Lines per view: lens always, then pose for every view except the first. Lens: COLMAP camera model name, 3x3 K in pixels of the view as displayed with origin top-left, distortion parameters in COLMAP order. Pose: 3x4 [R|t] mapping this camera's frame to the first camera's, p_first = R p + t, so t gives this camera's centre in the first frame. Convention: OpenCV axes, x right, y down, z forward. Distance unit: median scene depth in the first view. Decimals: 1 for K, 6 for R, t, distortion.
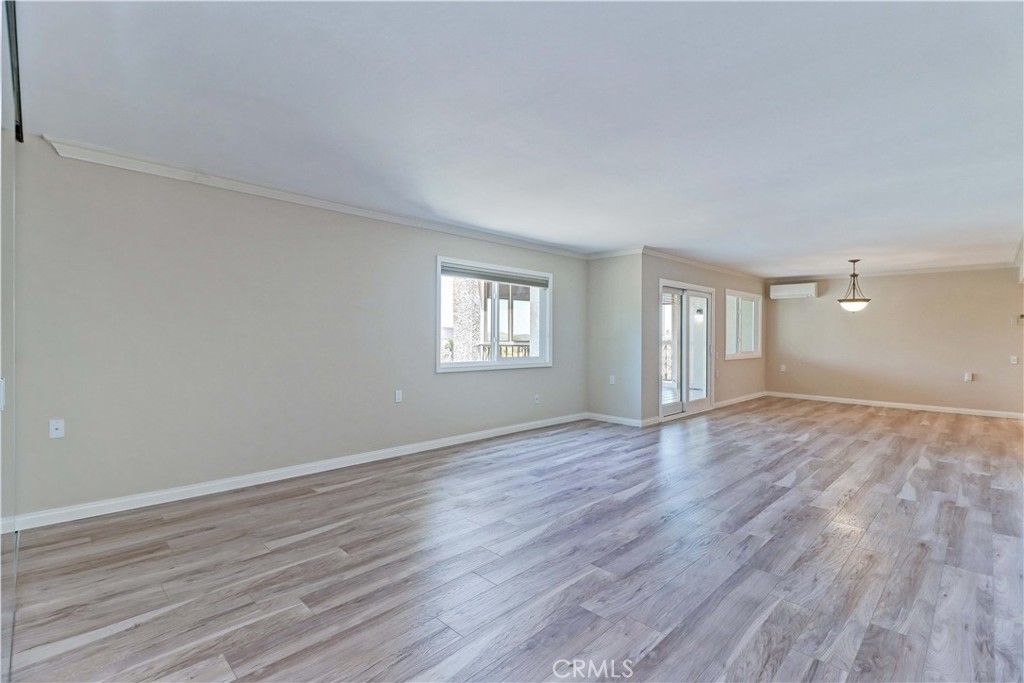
lens RADIAL K [[471.3, 0, 519.4], [0, 471.3, 339.5], [0, 0, 1]] dist [0.022273, -0.019657]
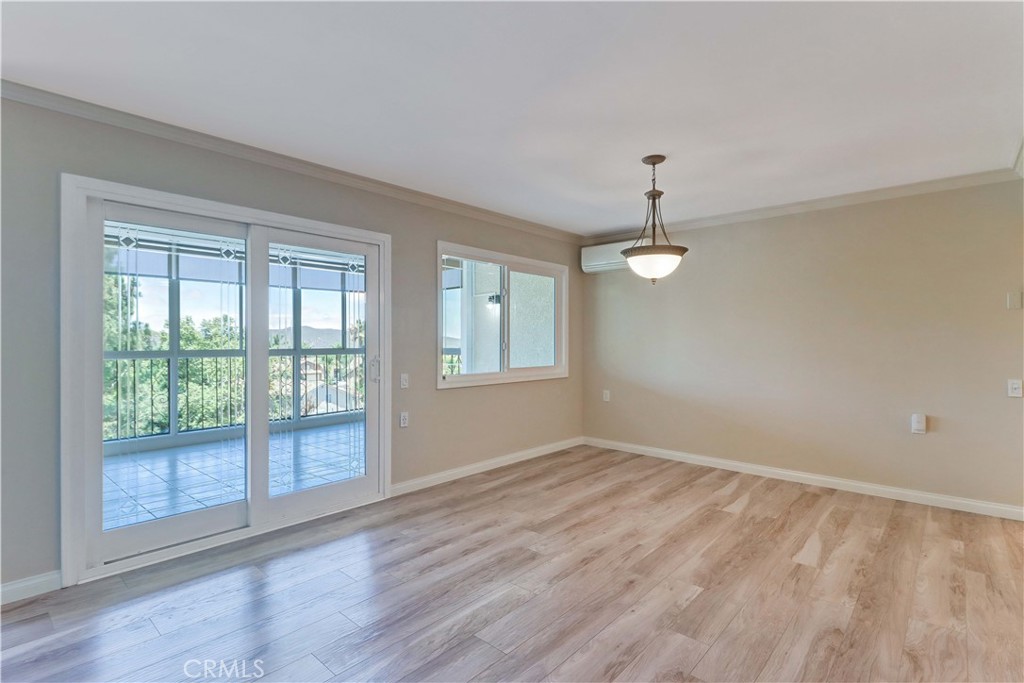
lens RADIAL K [[483.3, 0, 523.7], [0, 483.3, 342.4], [0, 0, 1]] dist [0.026373, -0.021609]
pose [[0.998506, -0.006292, 0.054274, 0.571349], [0.006615, 0.999961, -0.005783, -0.000165], [-0.054235, 0.006134, 0.998509, 0.578575]]
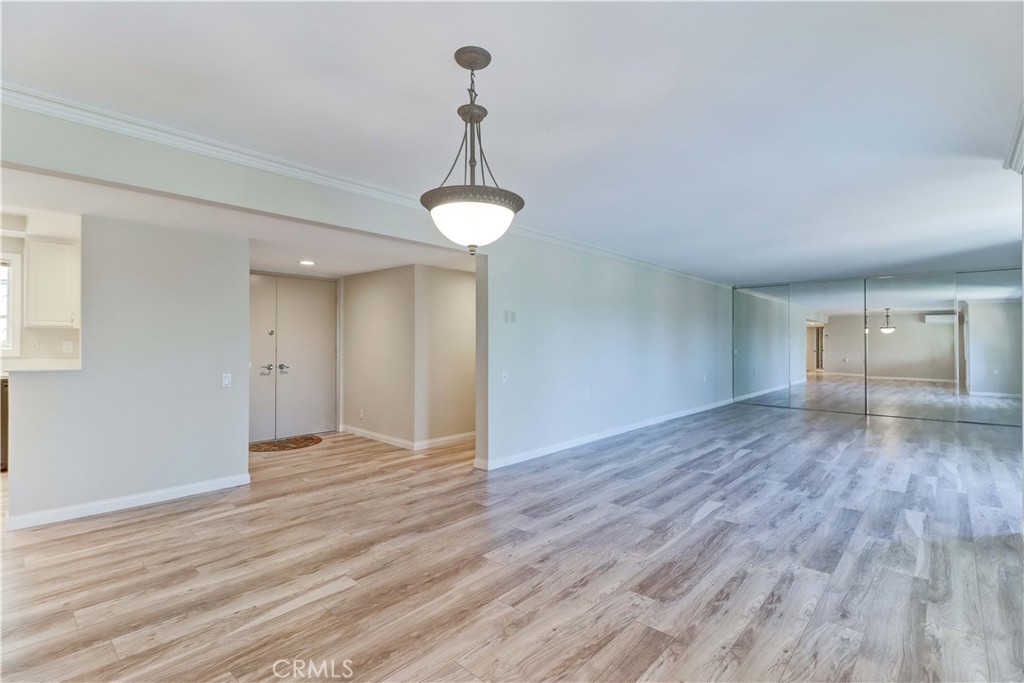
lens RADIAL K [[471.3, 0, 519.4], [0, 471.3, 339.5], [0, 0, 1]] dist [0.022273, -0.019657]
pose [[-0.999175, -0.011525, -0.038948, 0.700362], [-0.011646, 0.999928, 0.002893, -0.007187], [0.038912, 0.003344, -0.999237, 1.294918]]
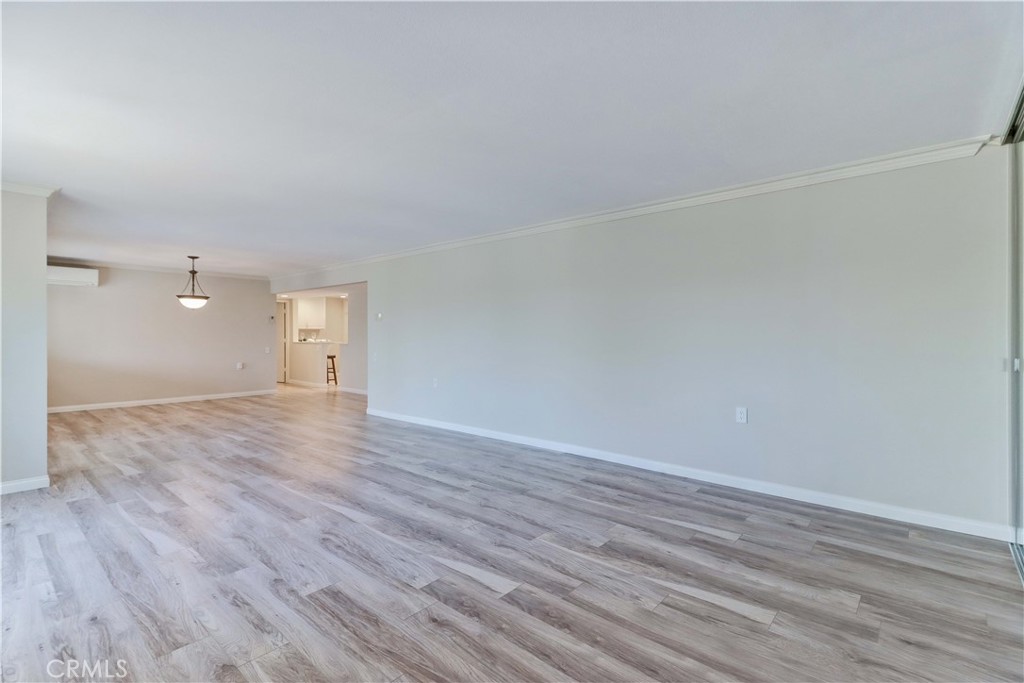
lens RADIAL K [[471.3, 0, 519.4], [0, 471.3, 339.5], [0, 0, 1]] dist [0.022273, -0.019657]
pose [[-0.063717, -0.019672, 0.997774, -0.337830], [0.007765, 0.999766, 0.020207, -0.008474], [-0.997938, 0.009036, -0.063549, 0.386488]]
